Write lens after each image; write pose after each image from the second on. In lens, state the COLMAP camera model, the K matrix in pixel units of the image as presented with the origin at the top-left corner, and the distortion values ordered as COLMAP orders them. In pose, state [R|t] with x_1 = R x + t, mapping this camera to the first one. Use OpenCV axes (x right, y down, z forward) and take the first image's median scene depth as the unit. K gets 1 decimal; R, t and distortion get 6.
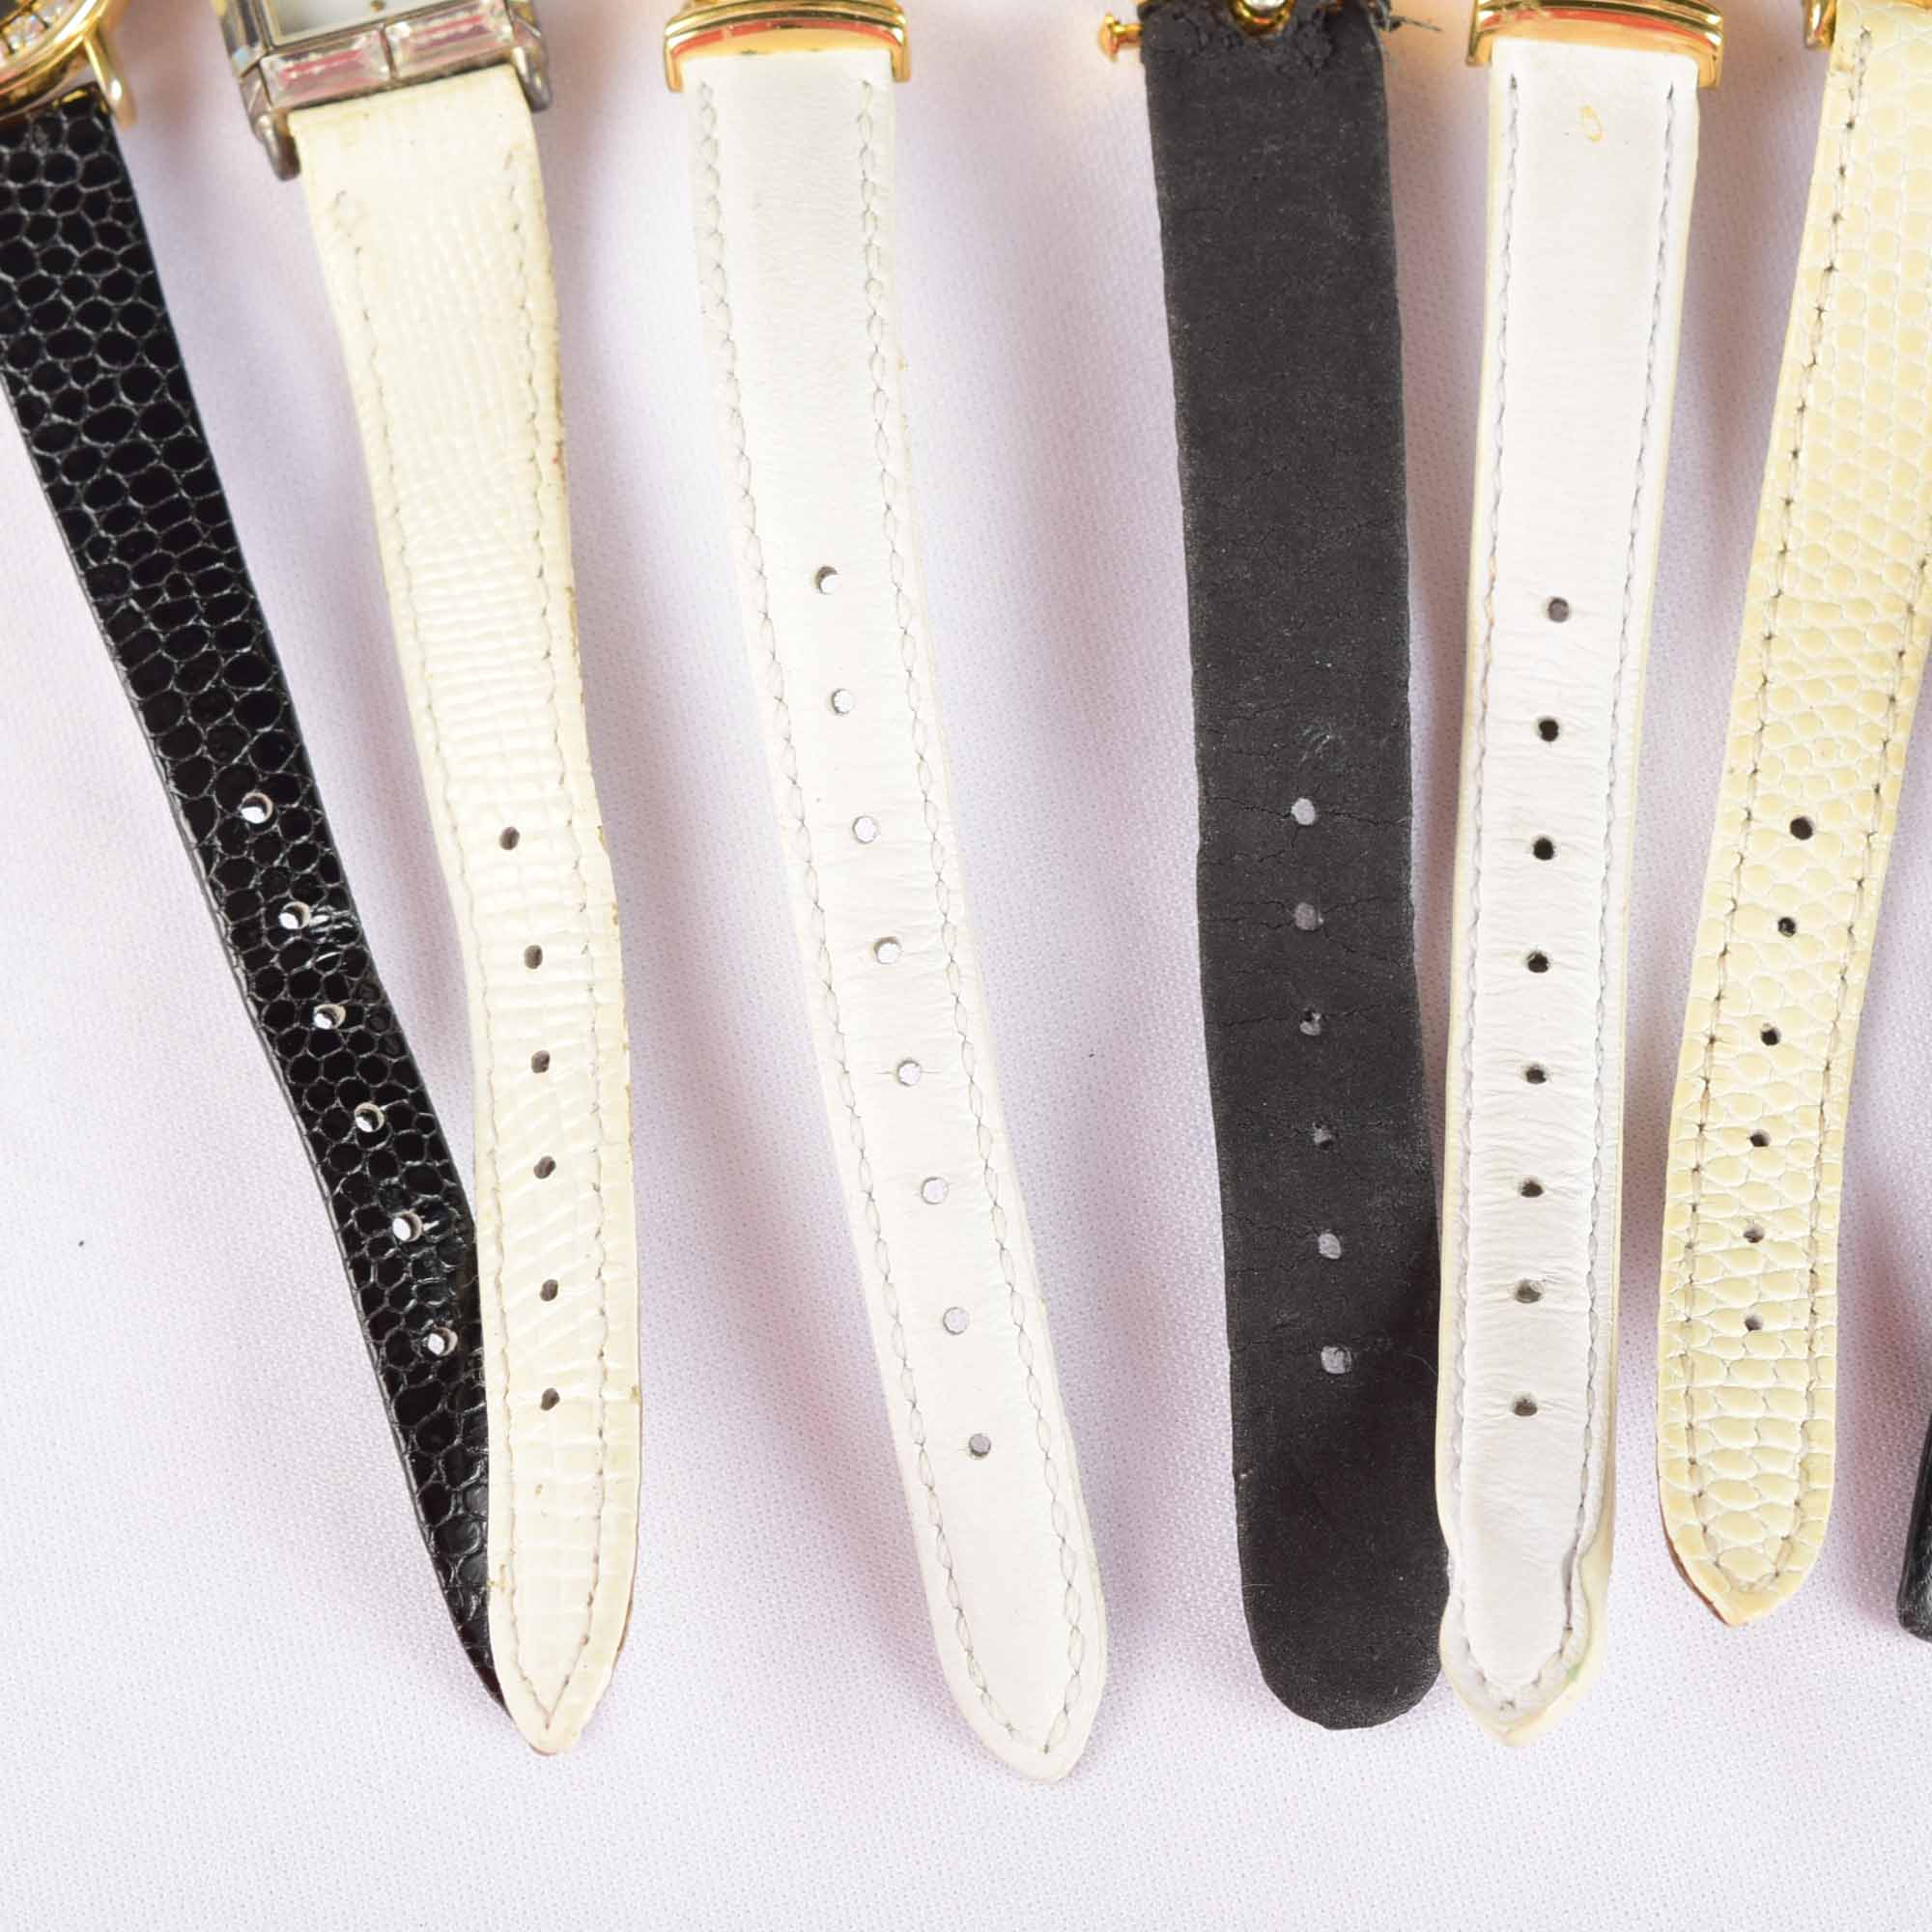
lens RADIAL K [[5633.3, 0, 984.7], [0, 5633.3, 967.8], [0, 0, 1]] dist [-0.018675, 0.000000]
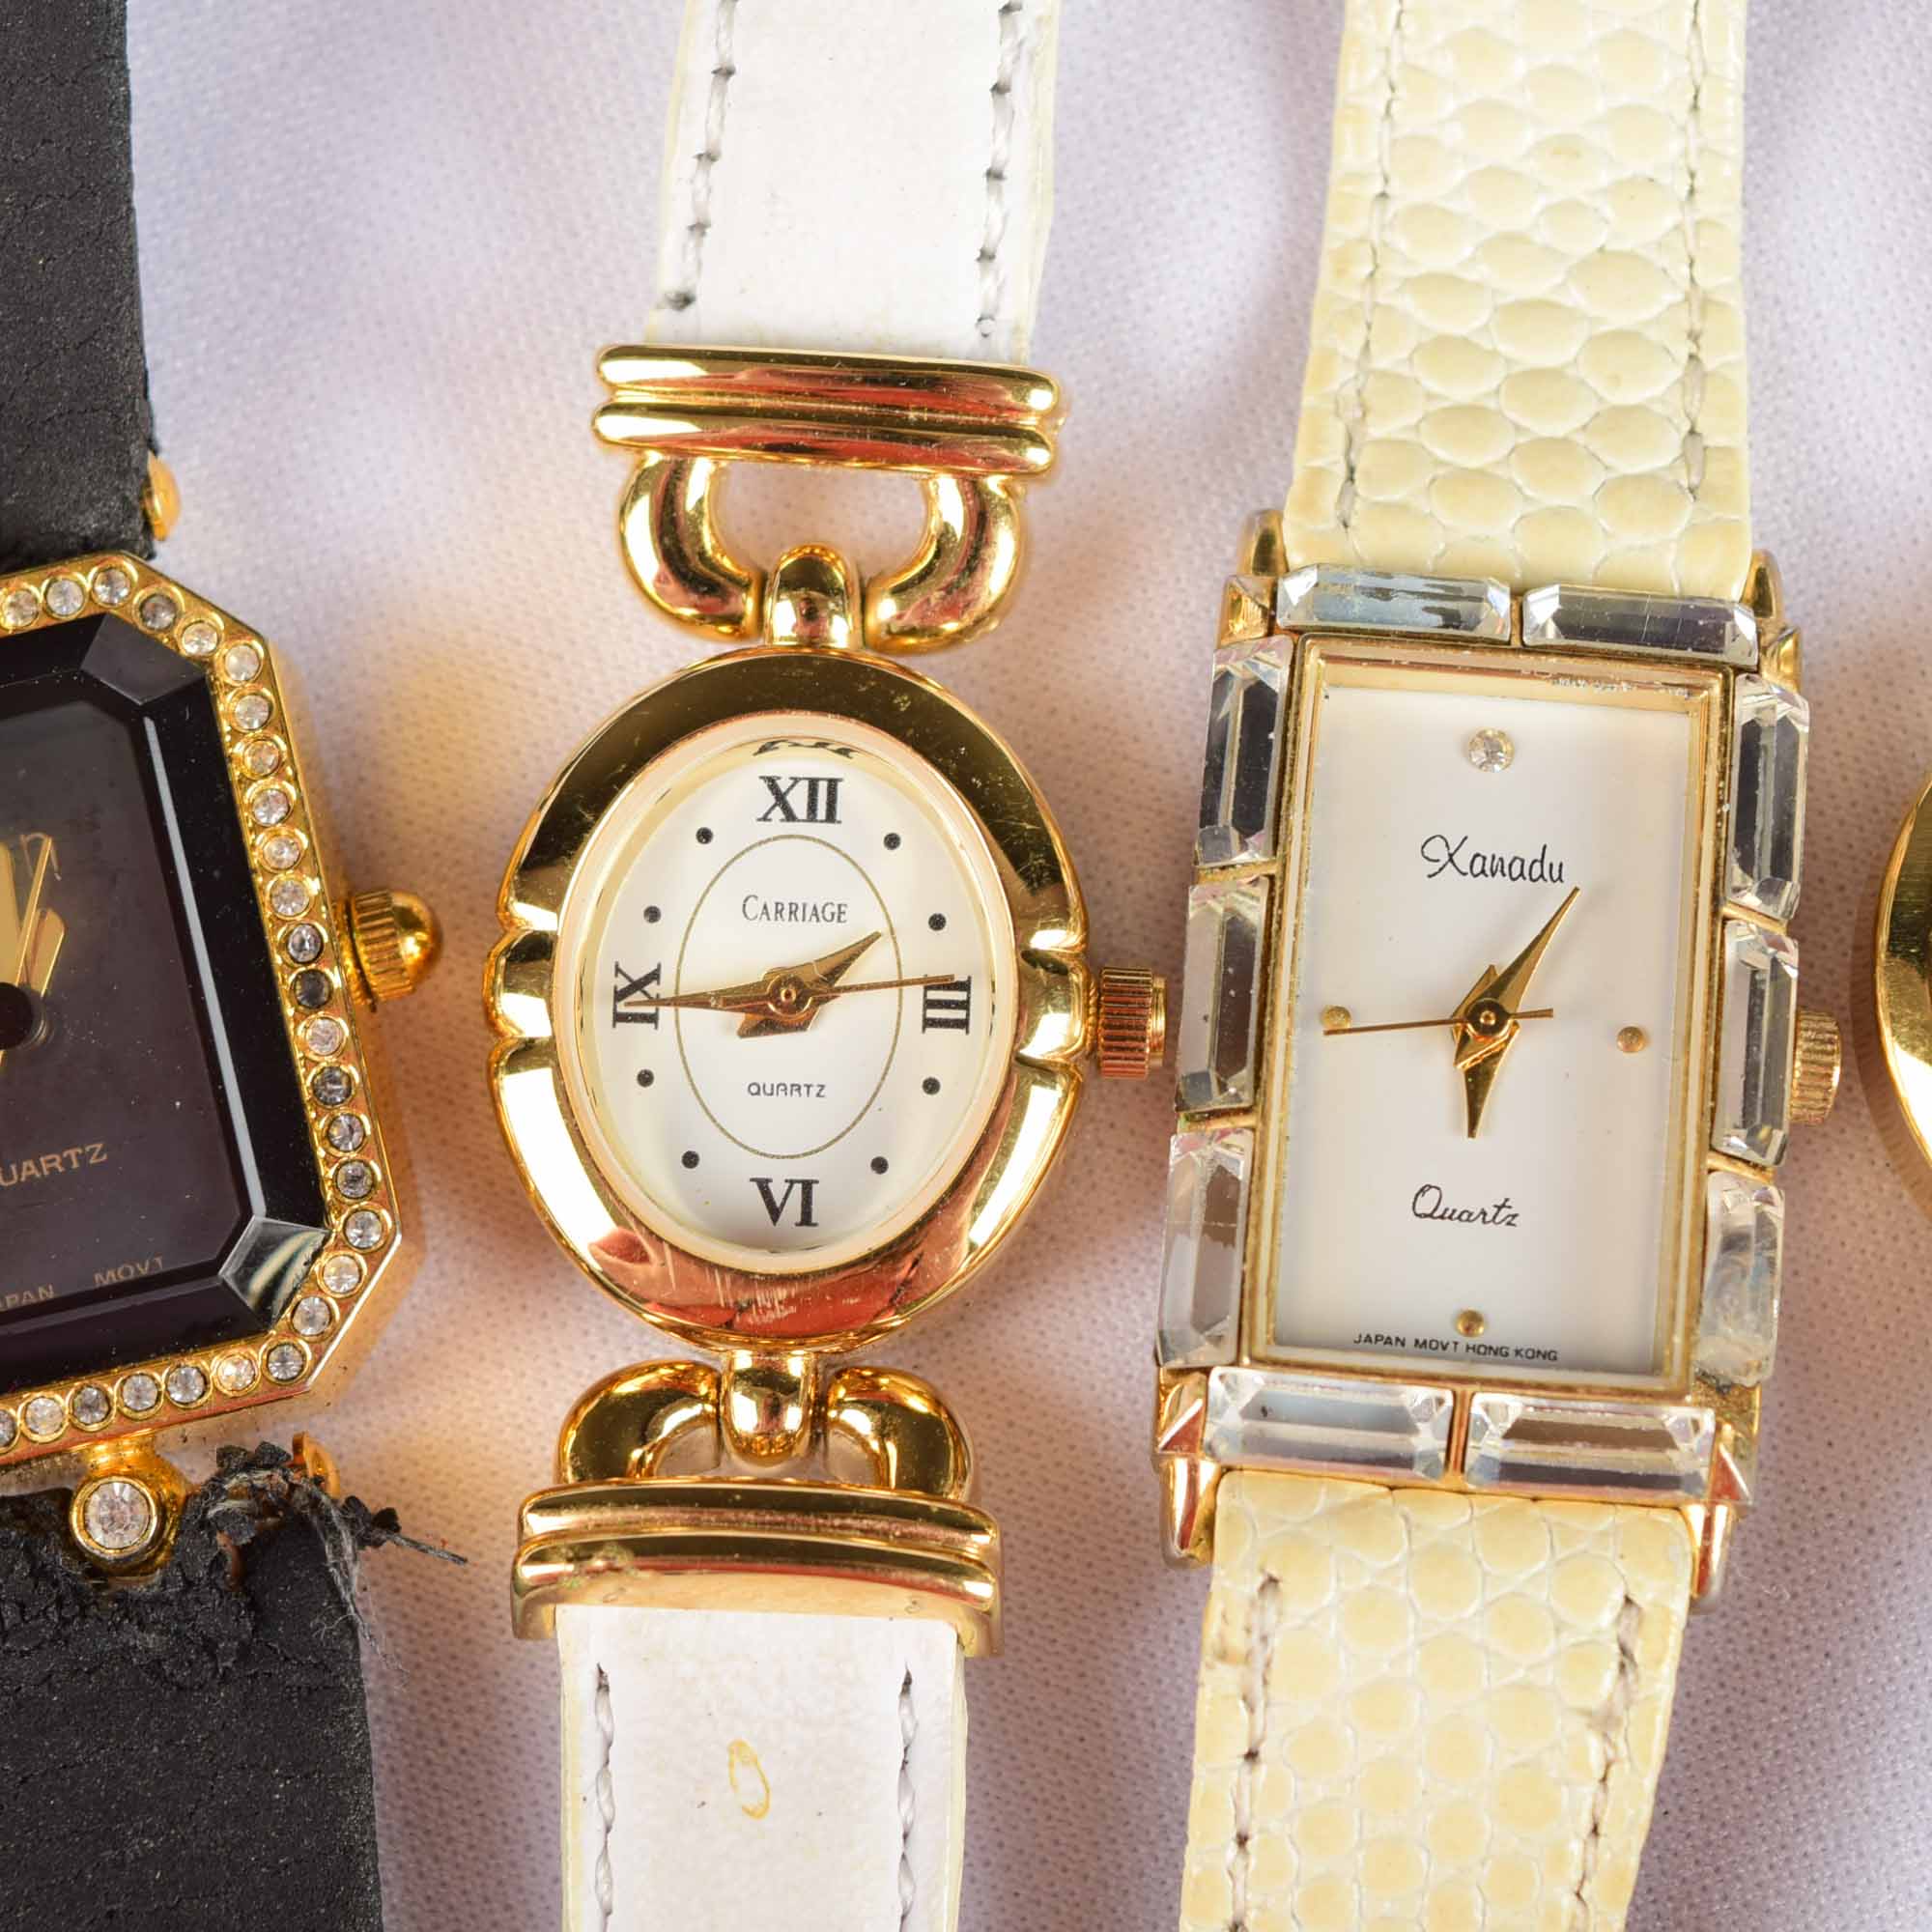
lens RADIAL K [[5633.3, 0, 953.3], [0, 5633.3, 961.1], [0, 0, 1]] dist [-0.018675, 0.000000]
pose [[0.997641, -0.068651, -0.000588, 0.131762], [0.068365, 0.992625, 0.100112, -0.274112], [-0.006289, -0.099916, 0.994976, 0.497010]]
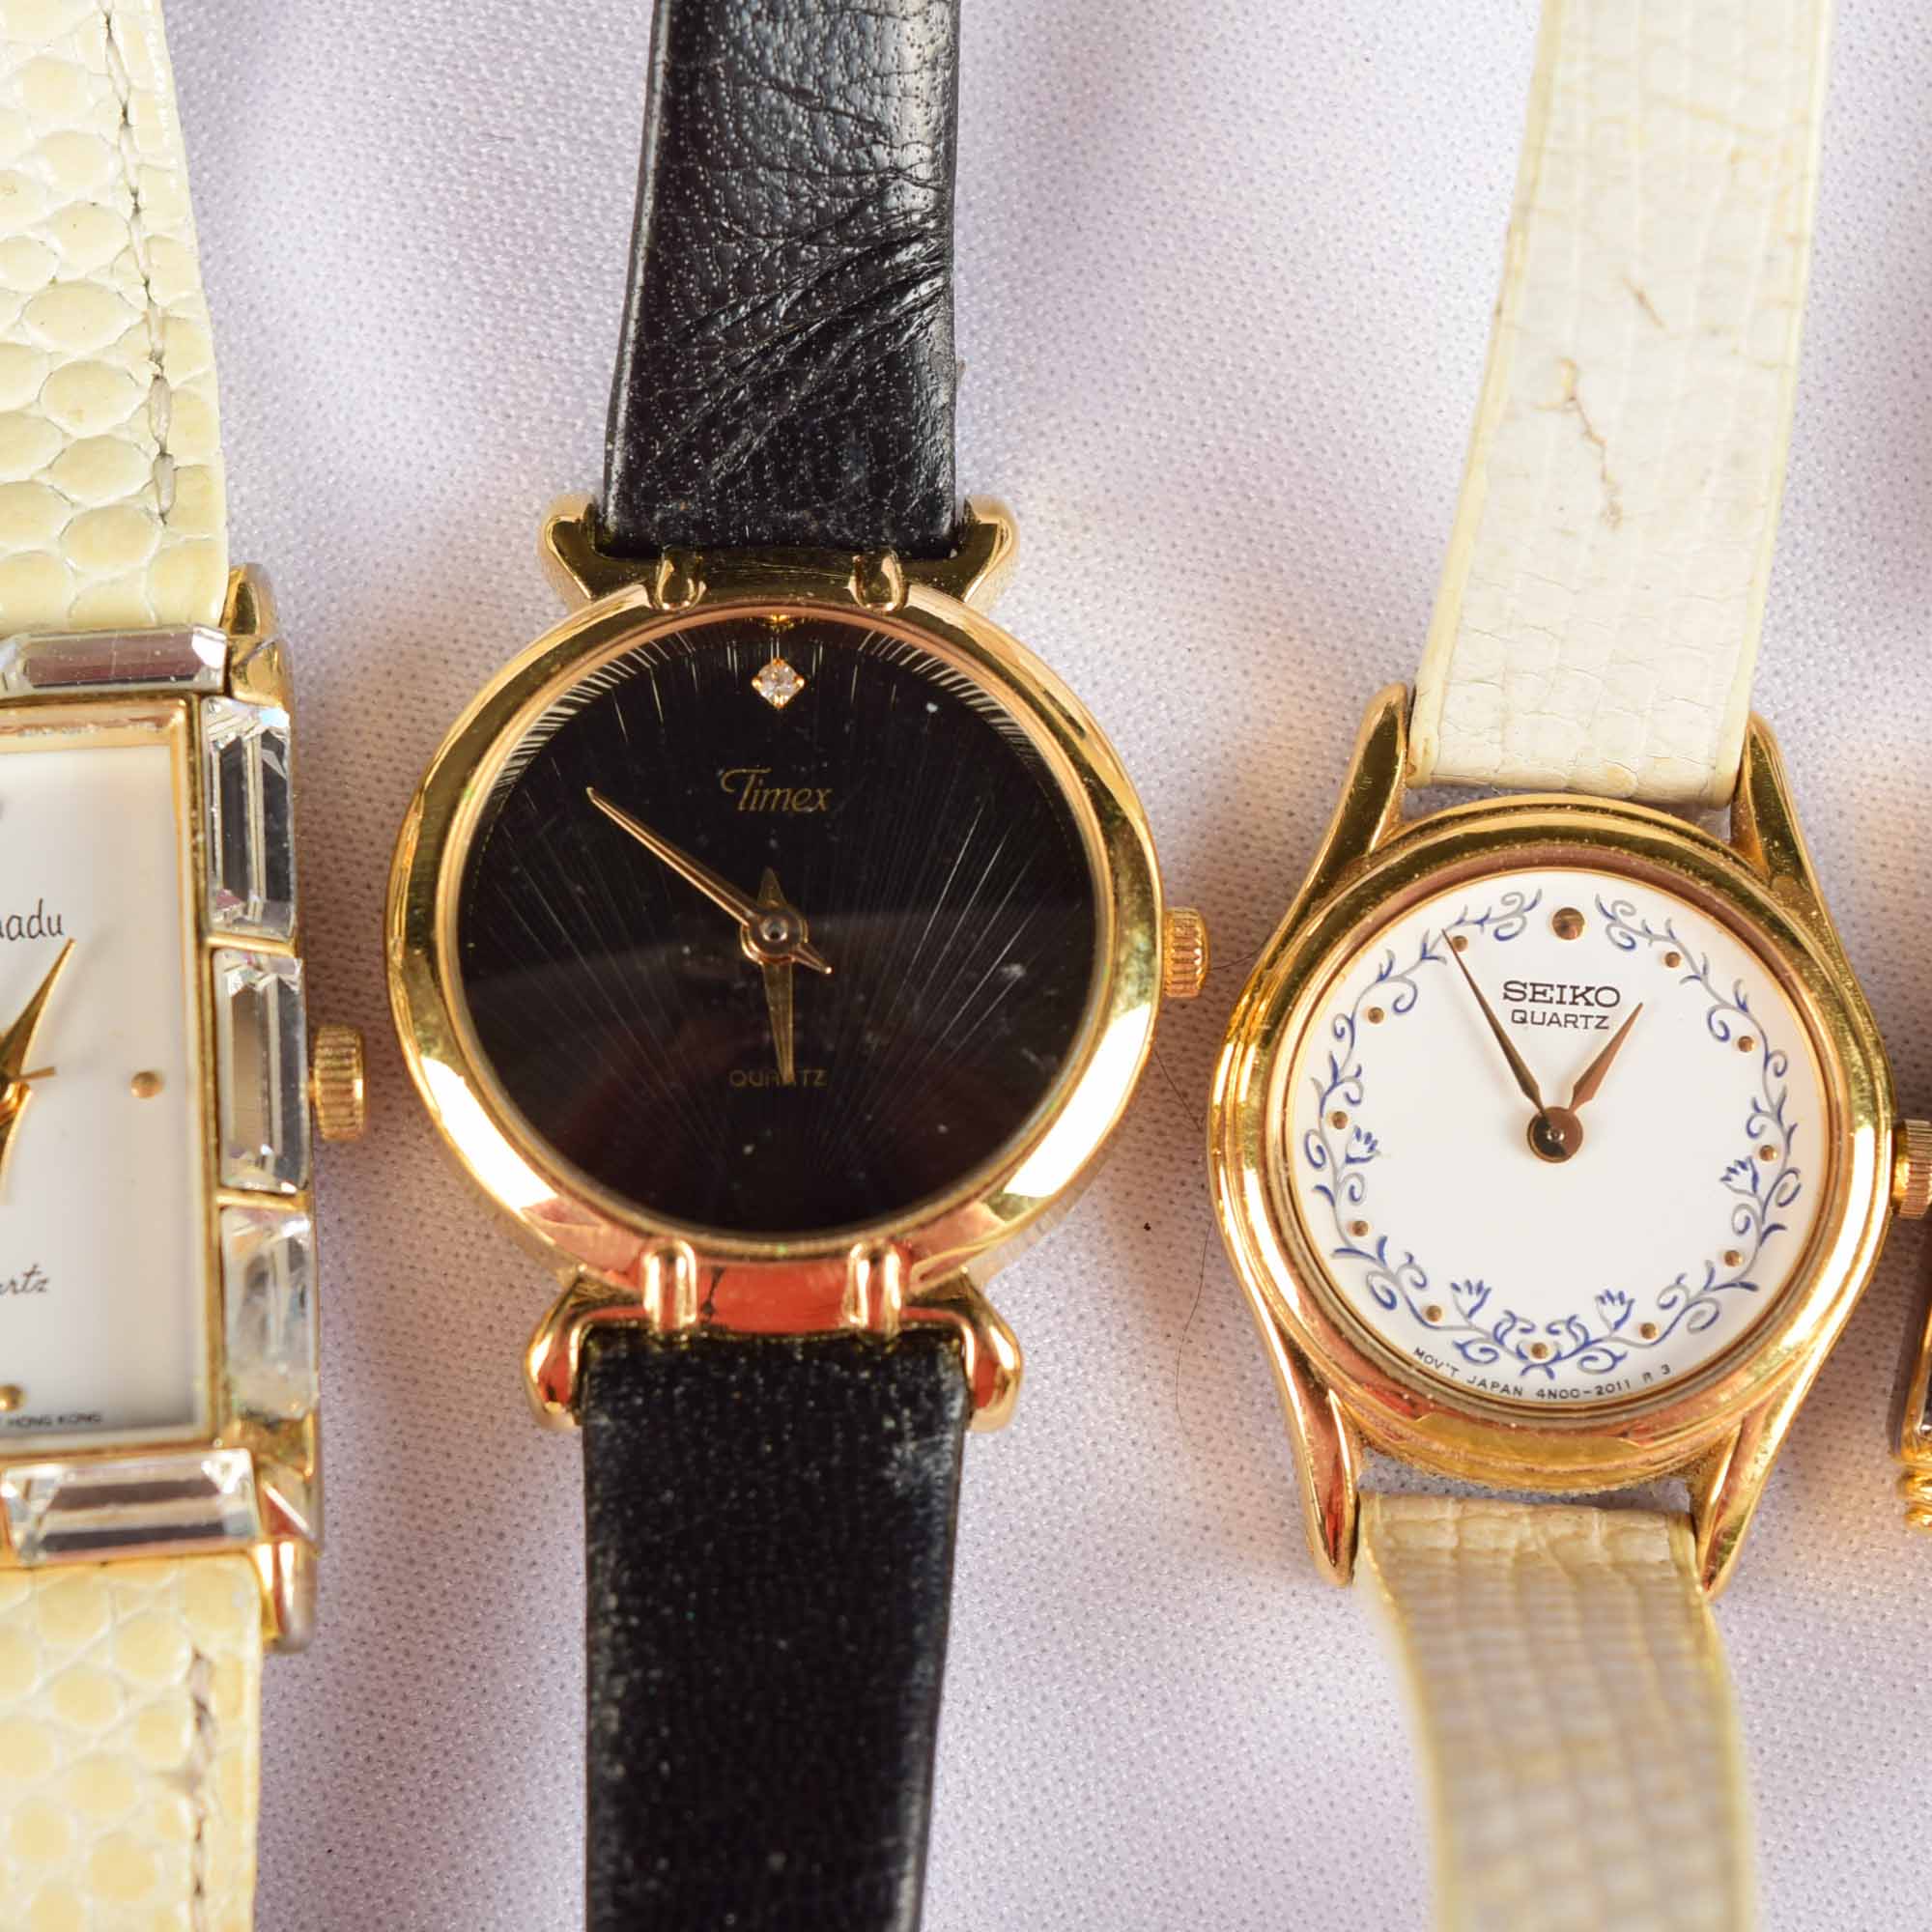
lens RADIAL K [[5633.3, 0, 950.9], [0, 5633.3, 965.4], [0, 0, 1]] dist [-0.018675, 0.000000]
pose [[0.975862, -0.215970, 0.032417, 0.251219], [0.210820, 0.970343, 0.118276, -0.265909], [-0.057000, -0.108587, 0.992451, 0.504158]]
